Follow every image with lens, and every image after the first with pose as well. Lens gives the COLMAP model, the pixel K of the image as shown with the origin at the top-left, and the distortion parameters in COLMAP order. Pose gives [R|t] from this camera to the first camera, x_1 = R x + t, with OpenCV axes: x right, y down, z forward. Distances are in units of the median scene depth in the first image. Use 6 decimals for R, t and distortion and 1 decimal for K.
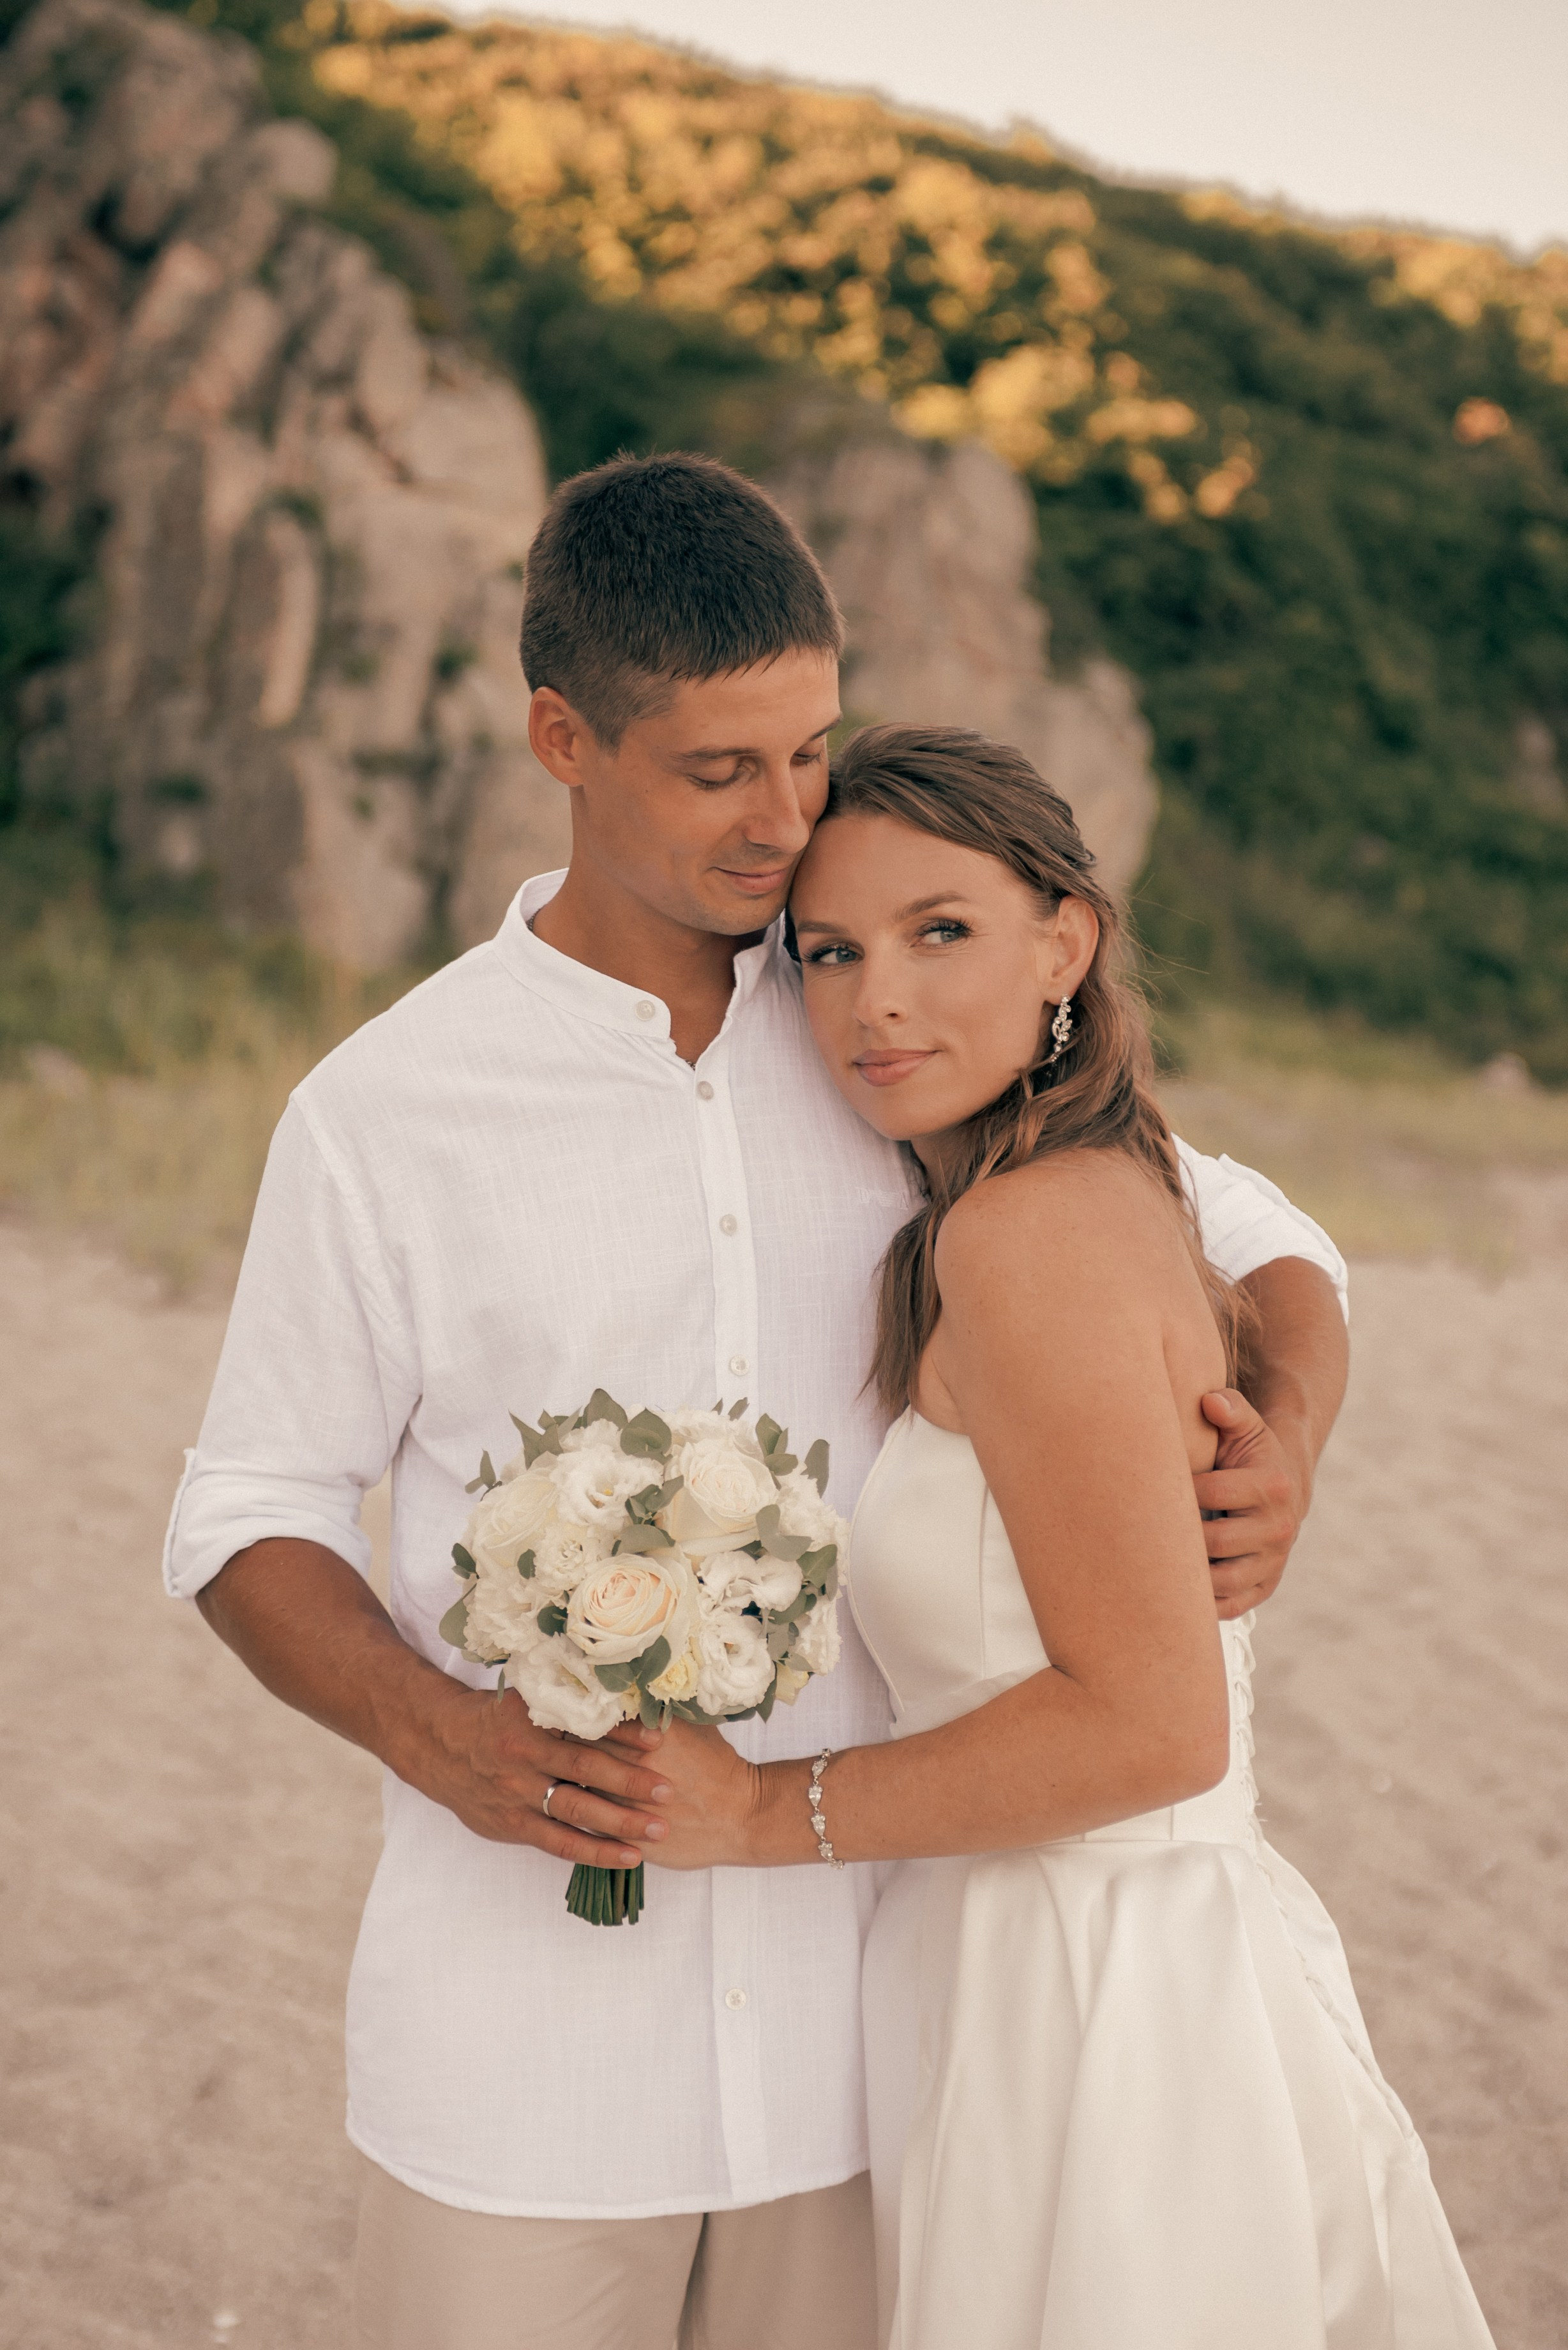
lens RADIAL K [[4174.9, 0, 786.2], [0, 4174.9, 1174.9], [0, 0, 1]] dist [0.039222, 0.384843]
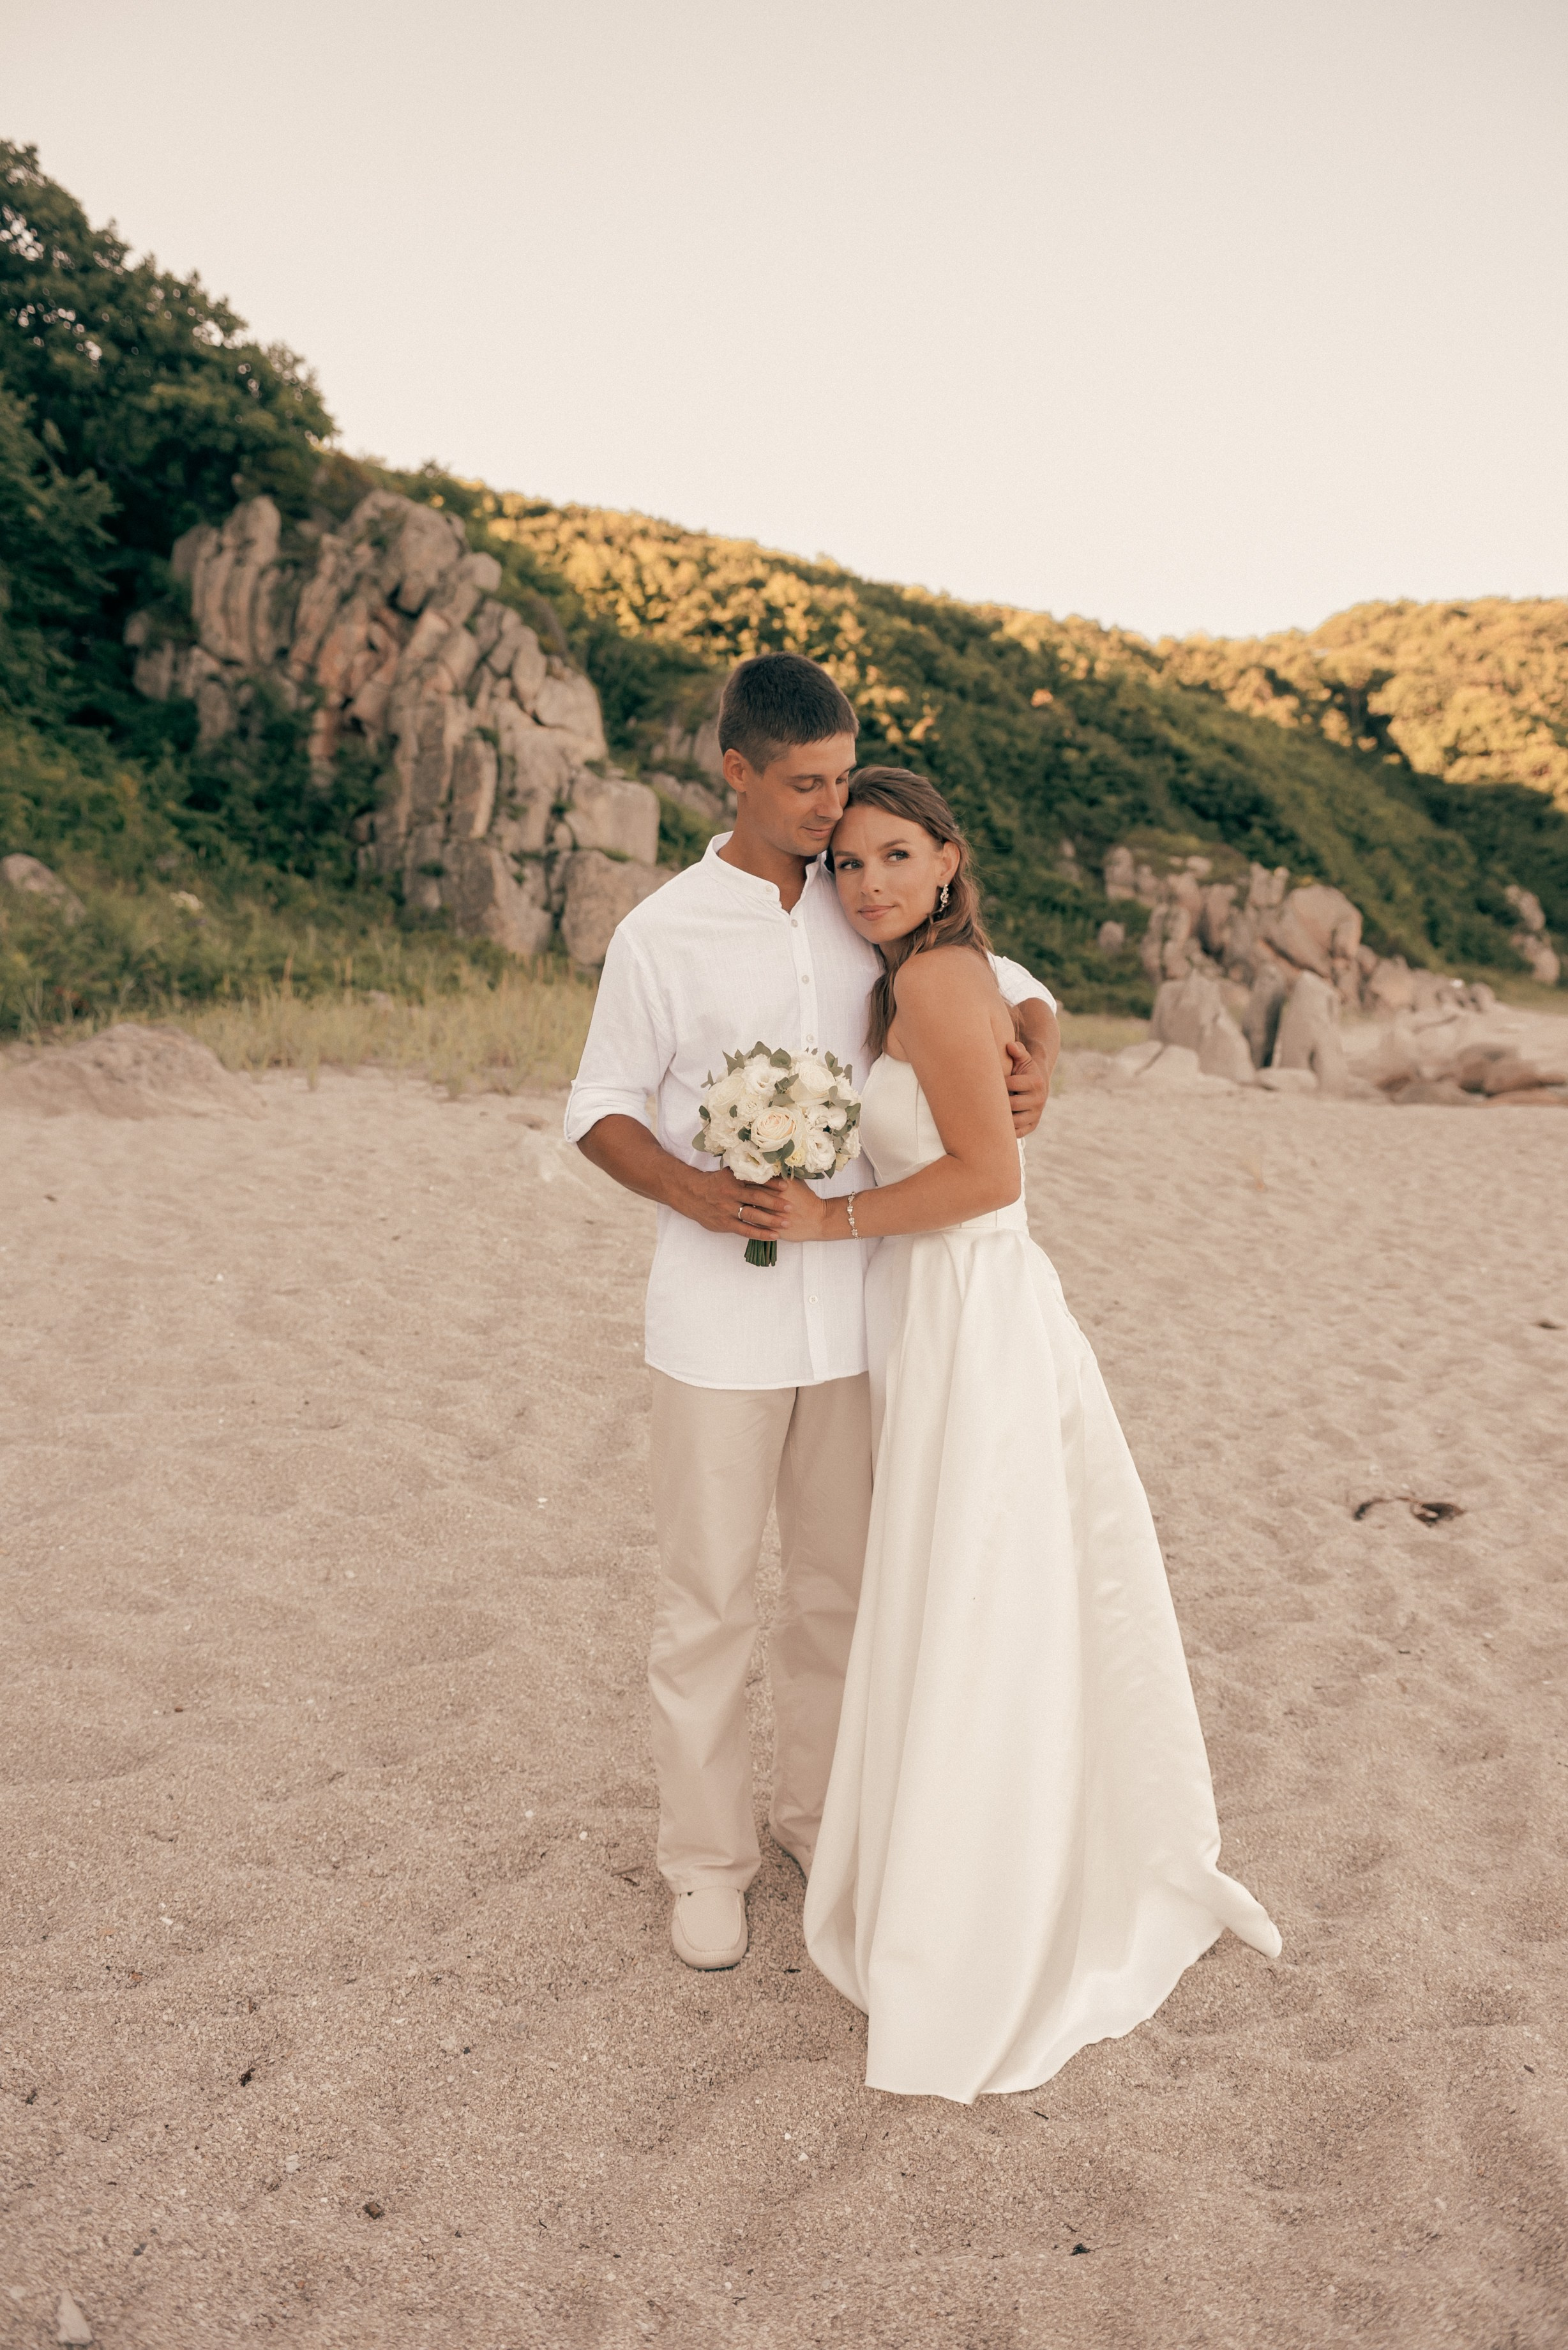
lens RADIAL K [[2015.6, 0, 776.3], [0, 2015.6, 1166.6], [0, 0, 1]] dist [-0.050014, 0.004682]
pose [[0.999242, -0.009207, 0.037814, -0.014675], [0.007397, 0.998833, 0.047719, 0.012512], [-0.038210, -0.047403, 0.998145, -0.029353]]
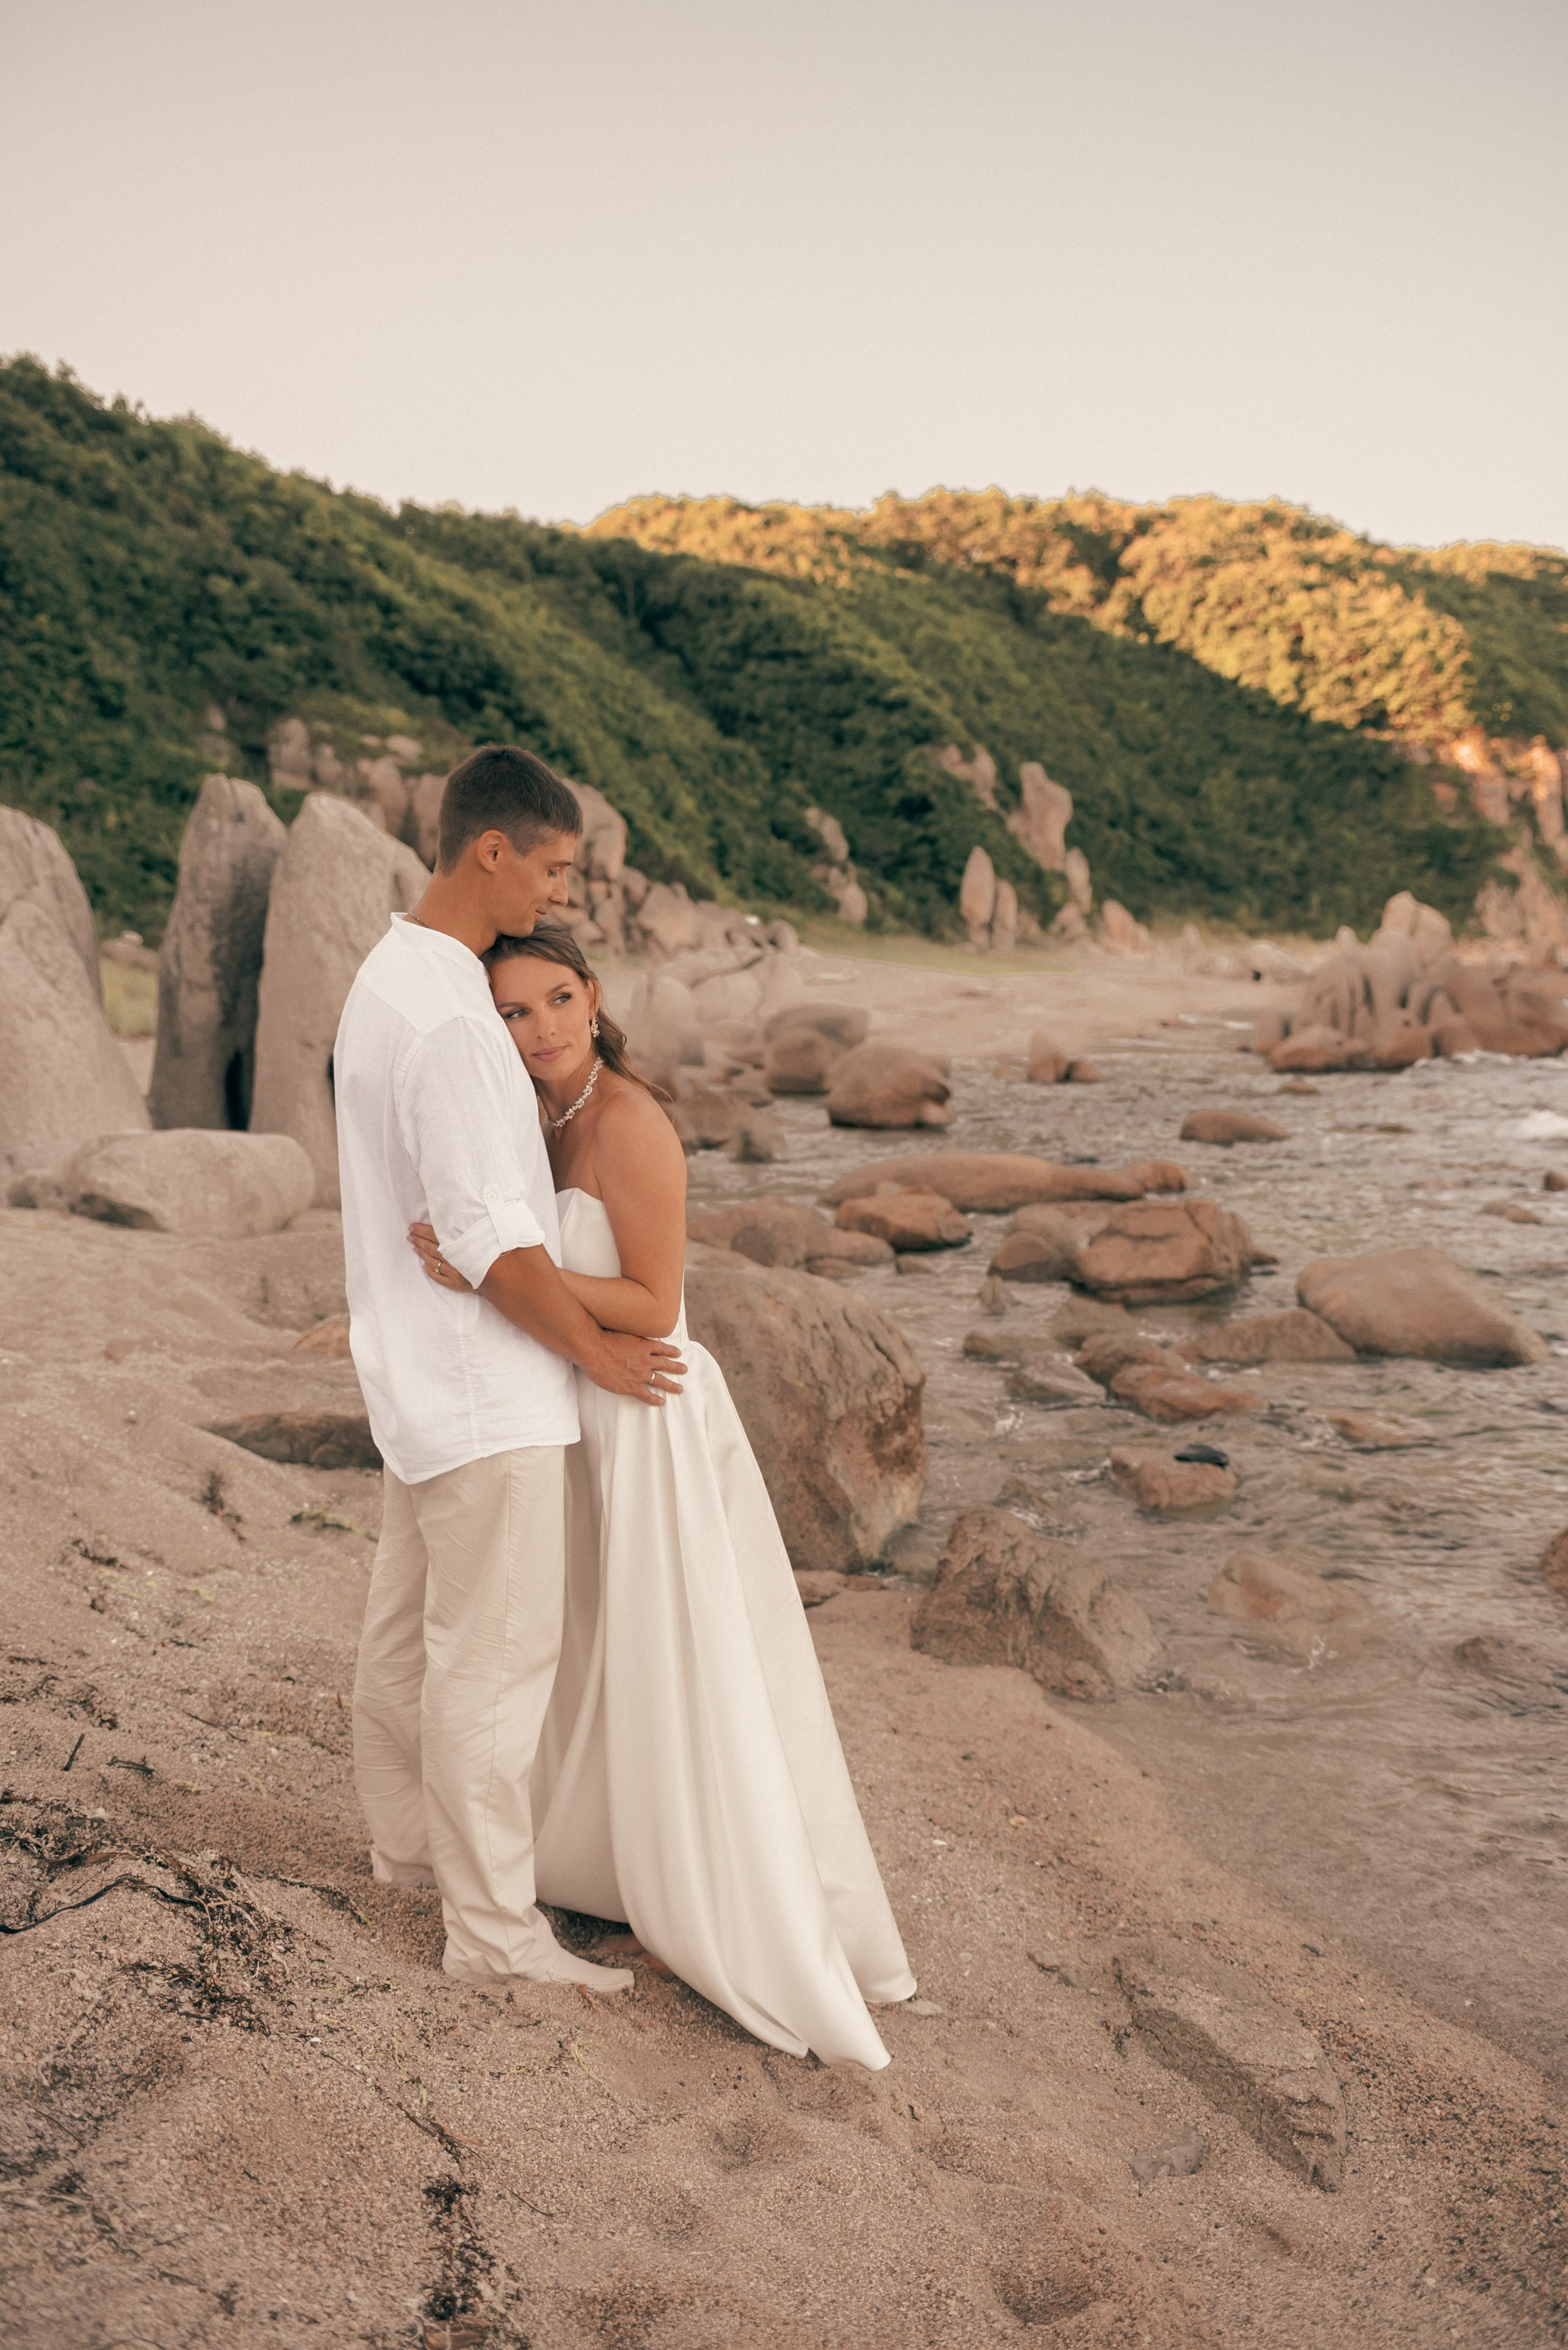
lens RADIAL K [[2015.6, 0, 776.3], [0, 2015.6, 1166.6], [0, 0, 1]] dist [-0.050014, 0.004682]
pose [[0.928328, -0.035118, 0.370099, 0.178518], [0.007566, 0.997107, 0.075634, 0.002275], [-0.371685, -0.067413, 0.925908, 0.493956]]
